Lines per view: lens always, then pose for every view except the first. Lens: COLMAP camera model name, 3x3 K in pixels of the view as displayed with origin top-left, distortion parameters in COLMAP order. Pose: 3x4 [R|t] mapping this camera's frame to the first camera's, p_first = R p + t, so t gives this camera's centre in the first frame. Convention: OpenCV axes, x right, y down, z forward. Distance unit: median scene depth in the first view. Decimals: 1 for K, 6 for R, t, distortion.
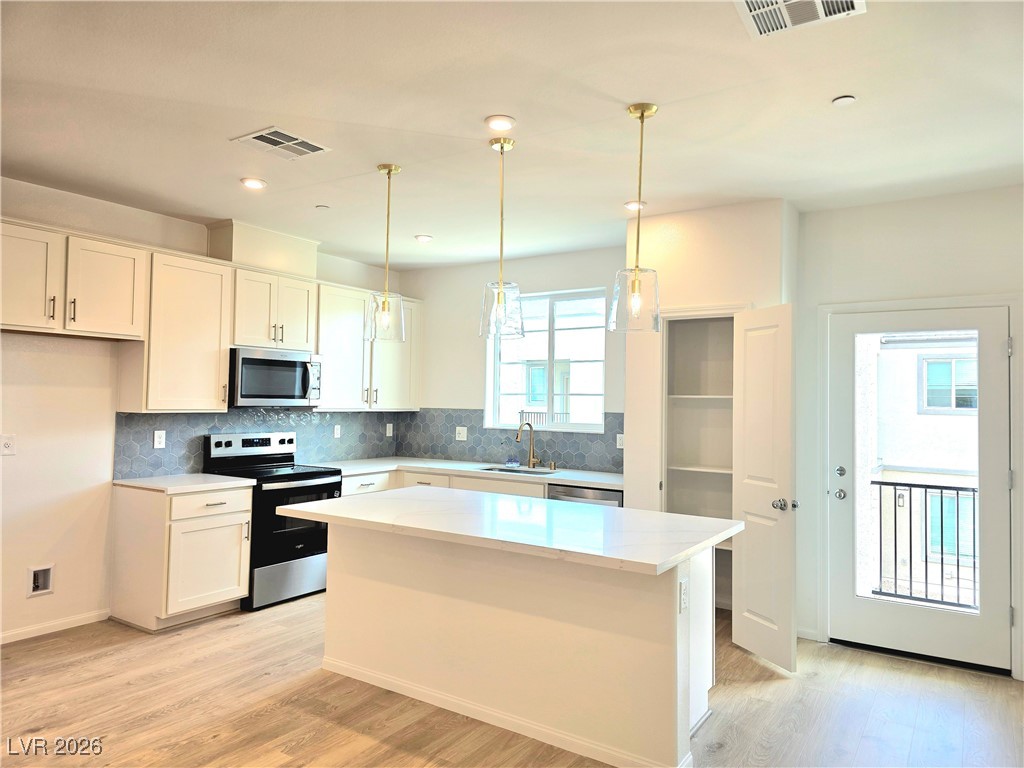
lens RADIAL K [[684.4, 0, 509.8], [0, 684.4, 381.6], [0, 0, 1]] dist [0.050678, -0.042321]
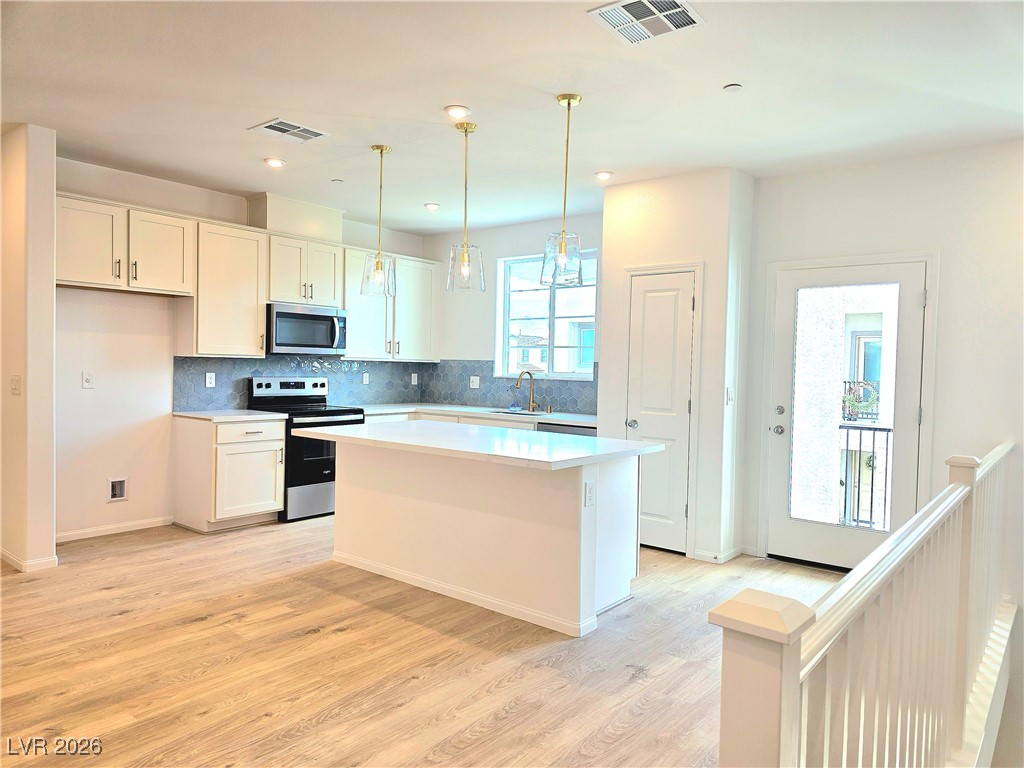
lens RADIAL K [[684.4, 0, 521.6], [0, 684.4, 385.8], [0, 0, 1]] dist [0.050678, -0.042321]
pose [[0.996312, 0.008349, -0.085397, 0.142959], [-0.003489, 0.998374, 0.056903, 0.025379], [0.085733, -0.056395, 0.994721, -0.154747]]
